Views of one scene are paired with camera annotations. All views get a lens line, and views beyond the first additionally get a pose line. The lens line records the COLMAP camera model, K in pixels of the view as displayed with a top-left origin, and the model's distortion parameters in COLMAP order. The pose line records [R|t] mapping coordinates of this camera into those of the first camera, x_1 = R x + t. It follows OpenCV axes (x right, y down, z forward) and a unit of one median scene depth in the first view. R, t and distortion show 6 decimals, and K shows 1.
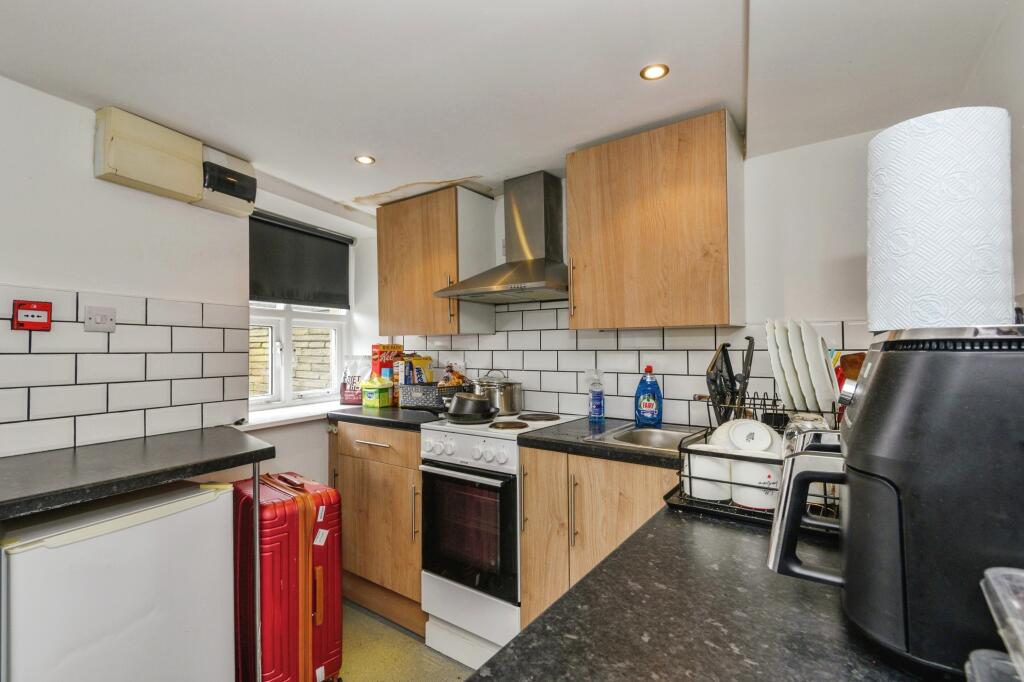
lens RADIAL K [[475.8, 0, 512.3], [0, 475.8, 361.9], [0, 0, 1]] dist [0.000746, -0.000009]
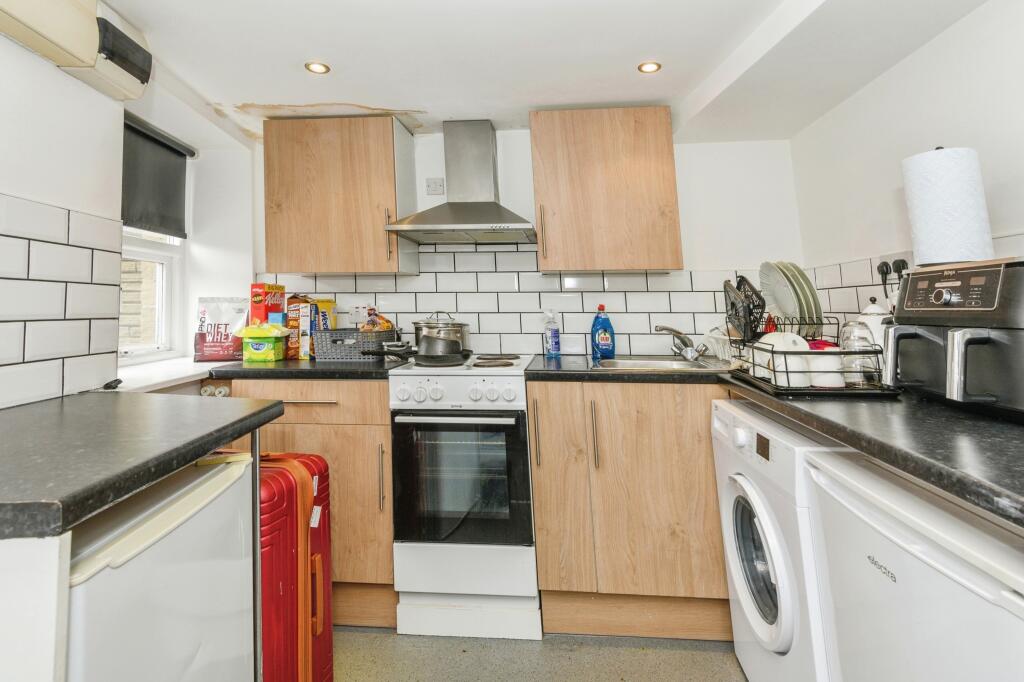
lens RADIAL K [[500.9, 0, 513.7], [0, 500.9, 270.0], [0, 0, 1]] dist [0.001176, -0.000135]
pose [[0.855246, 0.044257, 0.516329, -0.428347], [0.009970, 0.994757, -0.101780, 0.037516], [-0.518127, 0.092195, 0.850320, 0.064555]]
